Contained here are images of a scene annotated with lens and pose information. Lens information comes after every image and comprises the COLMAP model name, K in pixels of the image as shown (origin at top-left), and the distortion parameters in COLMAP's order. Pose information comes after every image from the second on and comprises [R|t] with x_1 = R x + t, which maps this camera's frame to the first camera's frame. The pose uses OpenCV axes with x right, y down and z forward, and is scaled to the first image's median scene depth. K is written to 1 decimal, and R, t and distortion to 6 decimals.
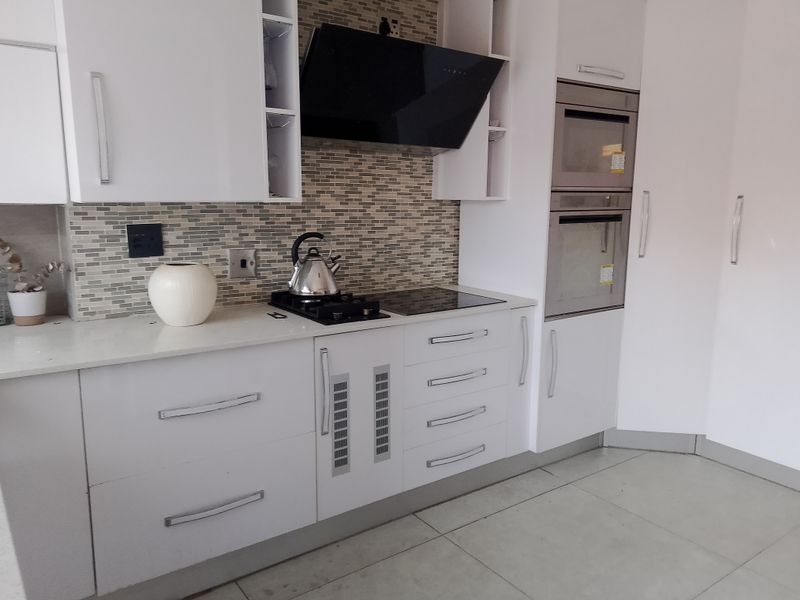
lens RADIAL K [[611.6, 0, 399.2], [0, 611.6, 295.8], [0, 0, 1]] dist [0.079527, -0.090650]
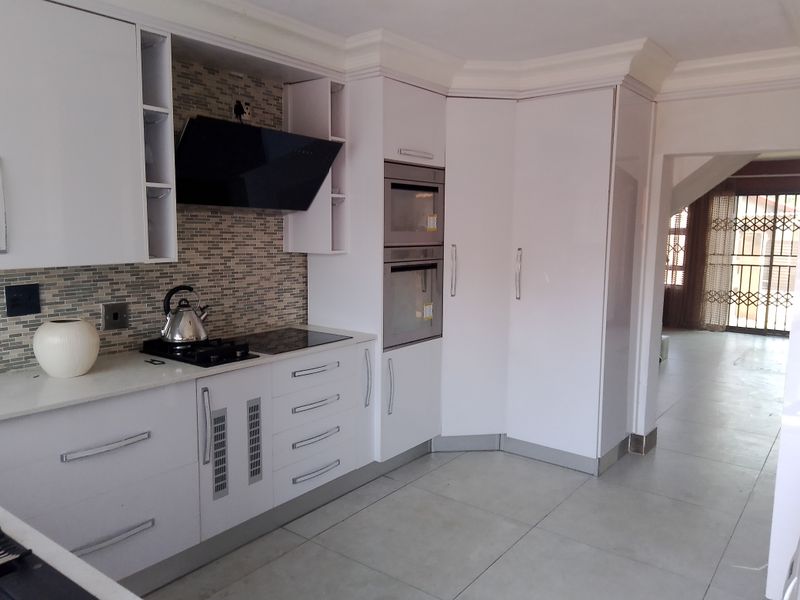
lens RADIAL K [[611.6, 0, 399.2], [0, 611.6, 295.8], [0, 0, 1]] dist [0.079527, -0.090650]
pose [[0.957092, -0.033015, 0.287898, -0.082103], [0.047535, 0.997918, -0.043588, -0.015792], [-0.285859, 0.055403, 0.956669, -0.185449]]
